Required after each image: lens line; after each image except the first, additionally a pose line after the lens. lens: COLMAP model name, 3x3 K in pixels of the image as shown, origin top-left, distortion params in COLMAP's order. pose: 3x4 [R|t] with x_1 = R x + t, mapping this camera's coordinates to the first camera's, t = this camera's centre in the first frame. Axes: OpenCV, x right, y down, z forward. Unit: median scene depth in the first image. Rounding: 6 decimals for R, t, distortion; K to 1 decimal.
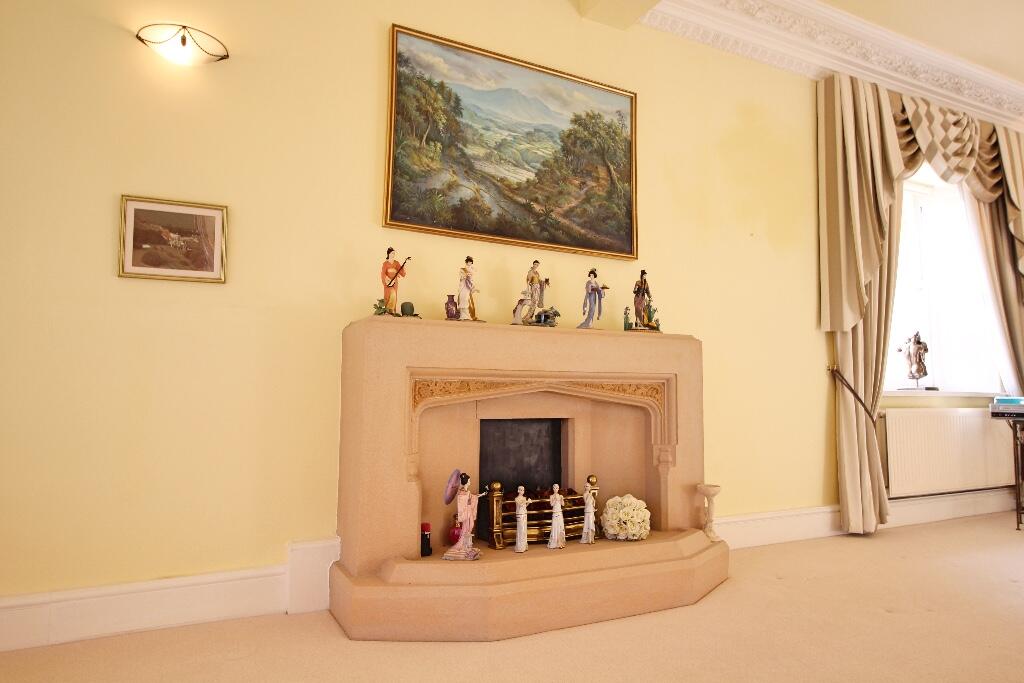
lens RADIAL K [[700.1, 0, 512.4], [0, 700.1, 342.3], [0, 0, 1]] dist [0.004095, -0.000888]
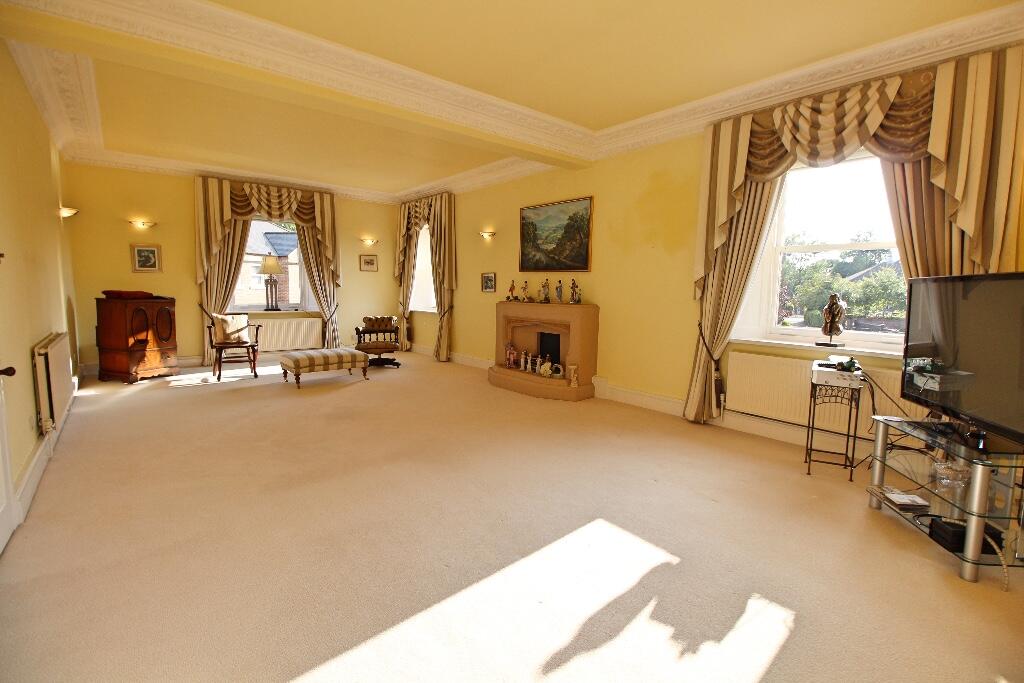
lens RADIAL K [[471.8, 0, 511.9], [0, 471.8, 338.5], [0, 0, 1]] dist [-0.018287, -0.003578]
pose [[0.176518, 0.109002, -0.978243, 1.852602], [0.076943, 0.989280, 0.124116, -0.121265], [0.981285, -0.097177, 0.166239, 0.495987]]
